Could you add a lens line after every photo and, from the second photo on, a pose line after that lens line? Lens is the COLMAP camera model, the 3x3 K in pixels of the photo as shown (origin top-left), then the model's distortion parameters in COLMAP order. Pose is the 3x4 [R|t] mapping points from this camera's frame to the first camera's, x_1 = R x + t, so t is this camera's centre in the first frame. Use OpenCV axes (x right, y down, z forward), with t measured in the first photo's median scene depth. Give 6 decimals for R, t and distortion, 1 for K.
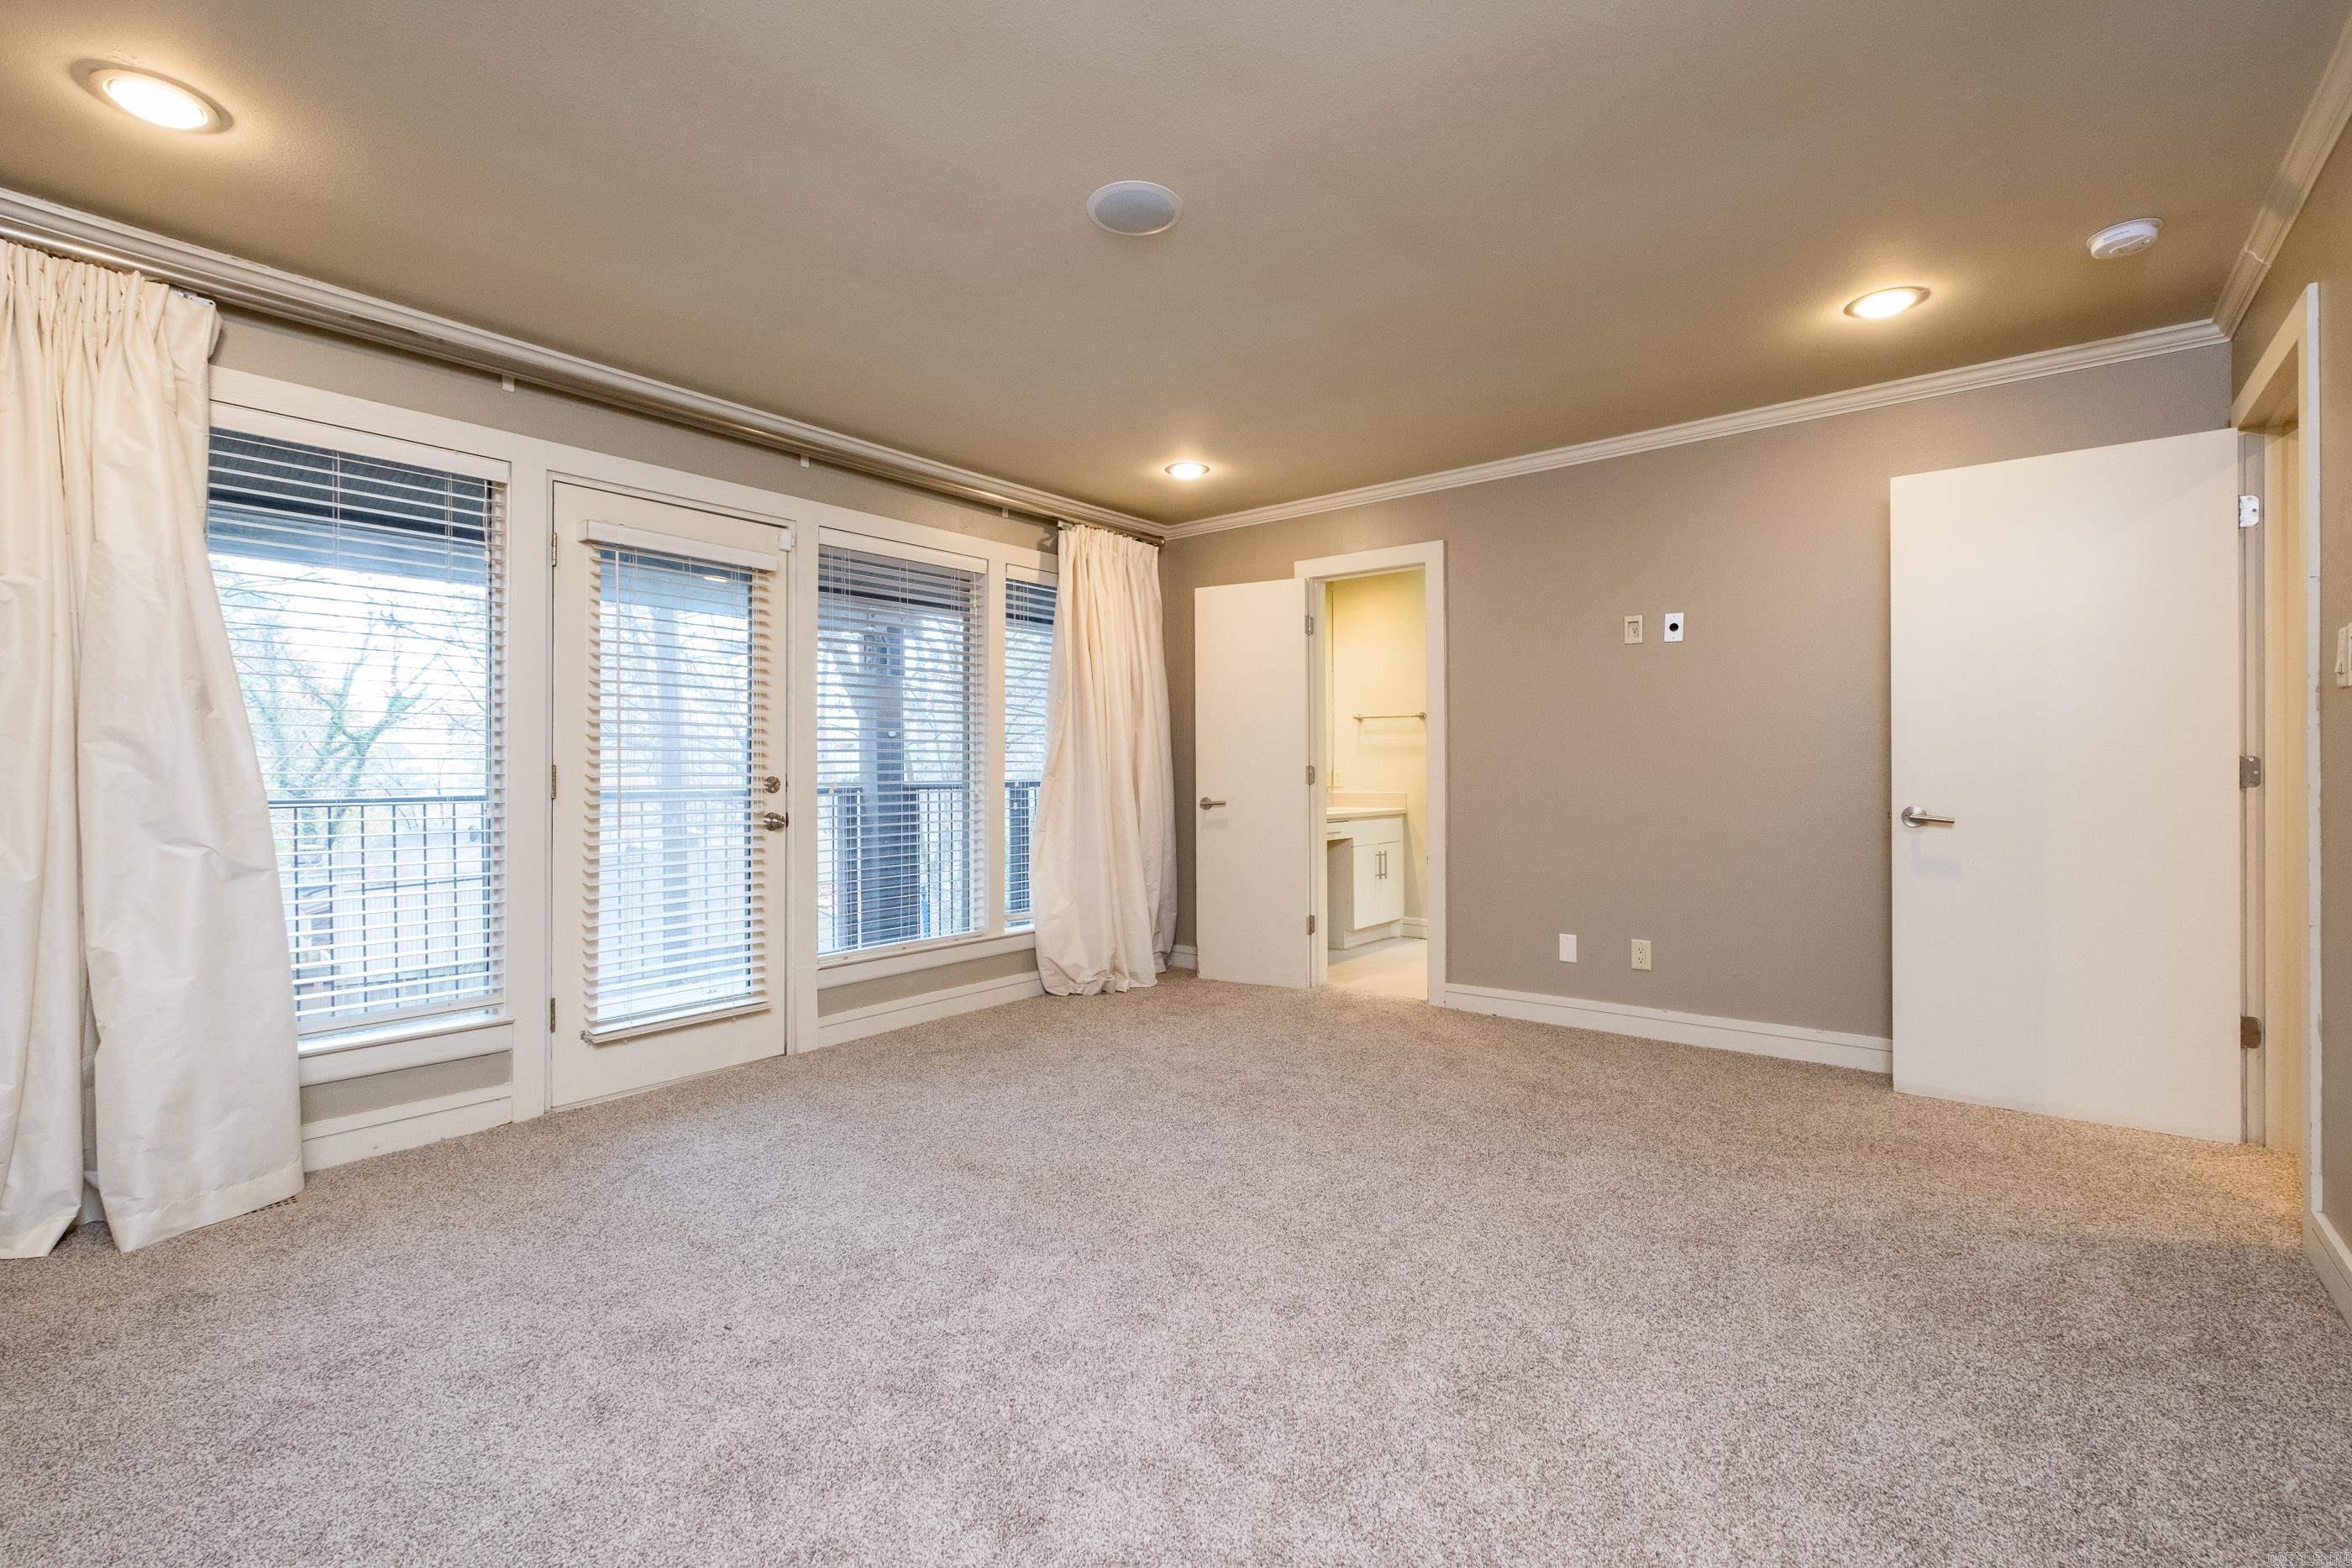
lens RADIAL K [[1030.6, 0, 1131.2], [0, 1030.6, 768.9], [0, 0, 1]] dist [-0.002488, -0.000990]
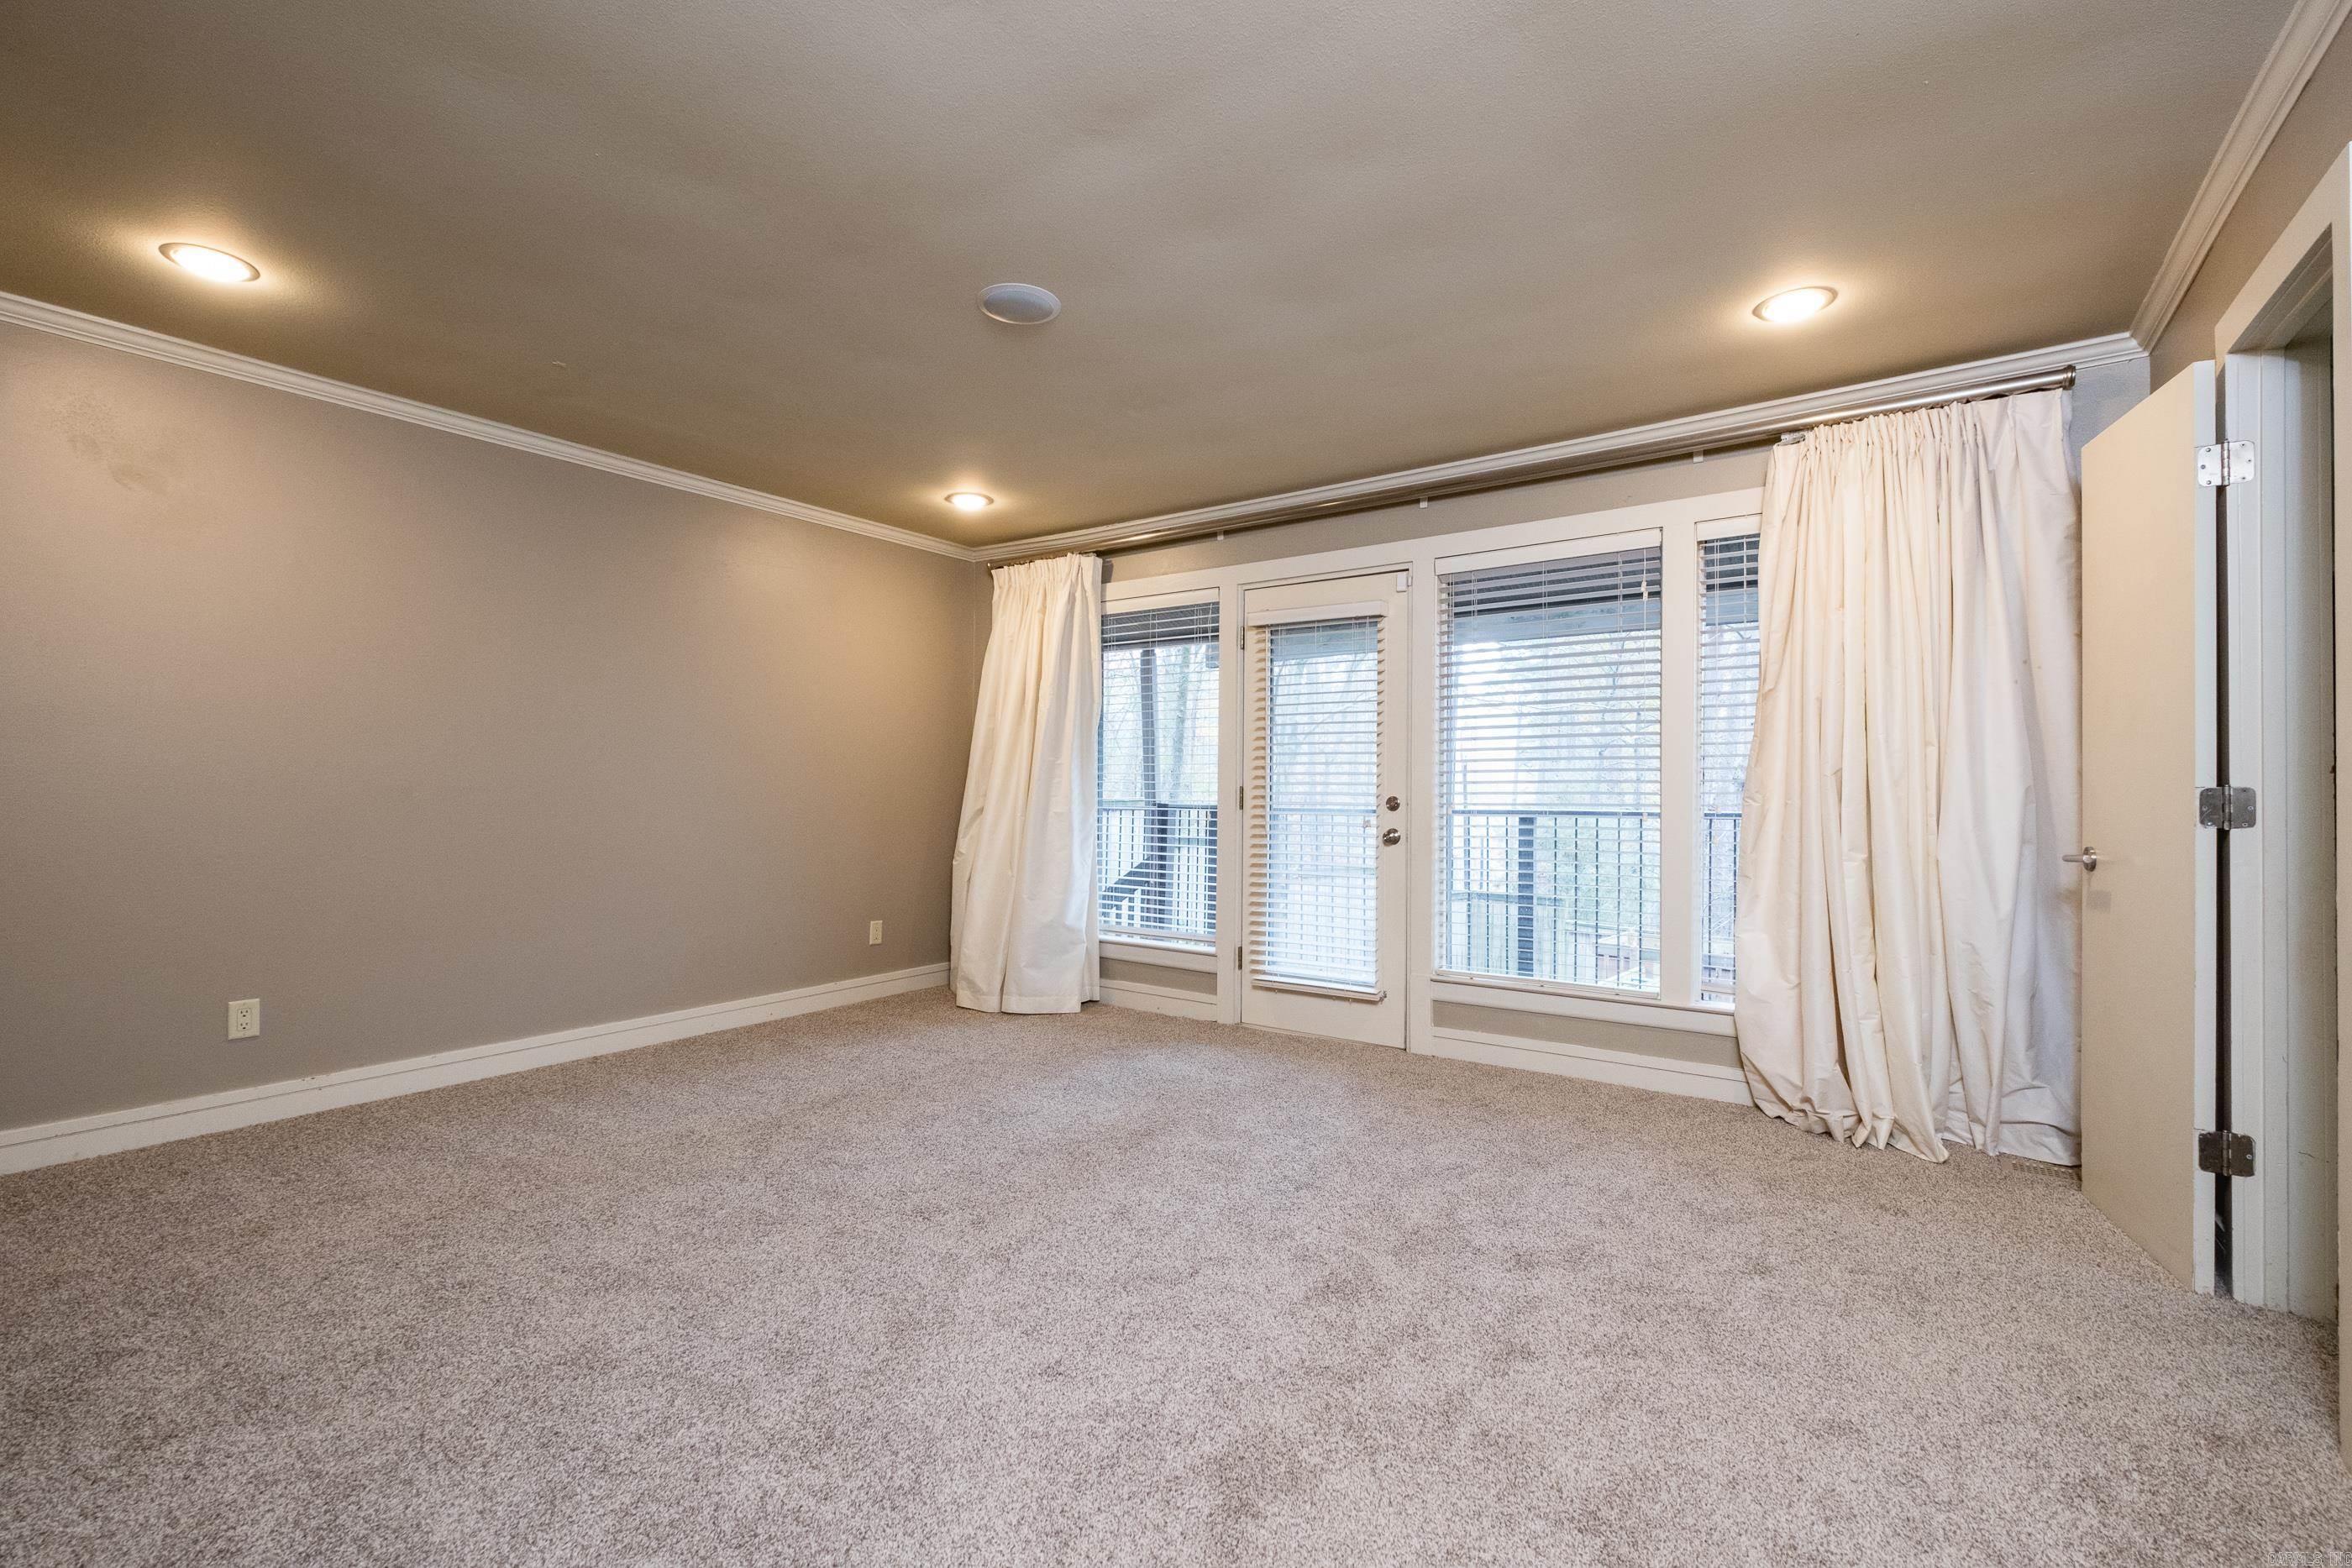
lens RADIAL K [[1030.6, 0, 1190.5], [0, 1030.6, 778.8], [0, 0, 1]] dist [-0.002488, -0.000990]
pose [[0.078831, -0.003619, -0.996881, 0.744660], [0.001863, 0.999992, -0.003483, -0.008187], [0.996886, -0.001583, 0.078837, 0.687421]]
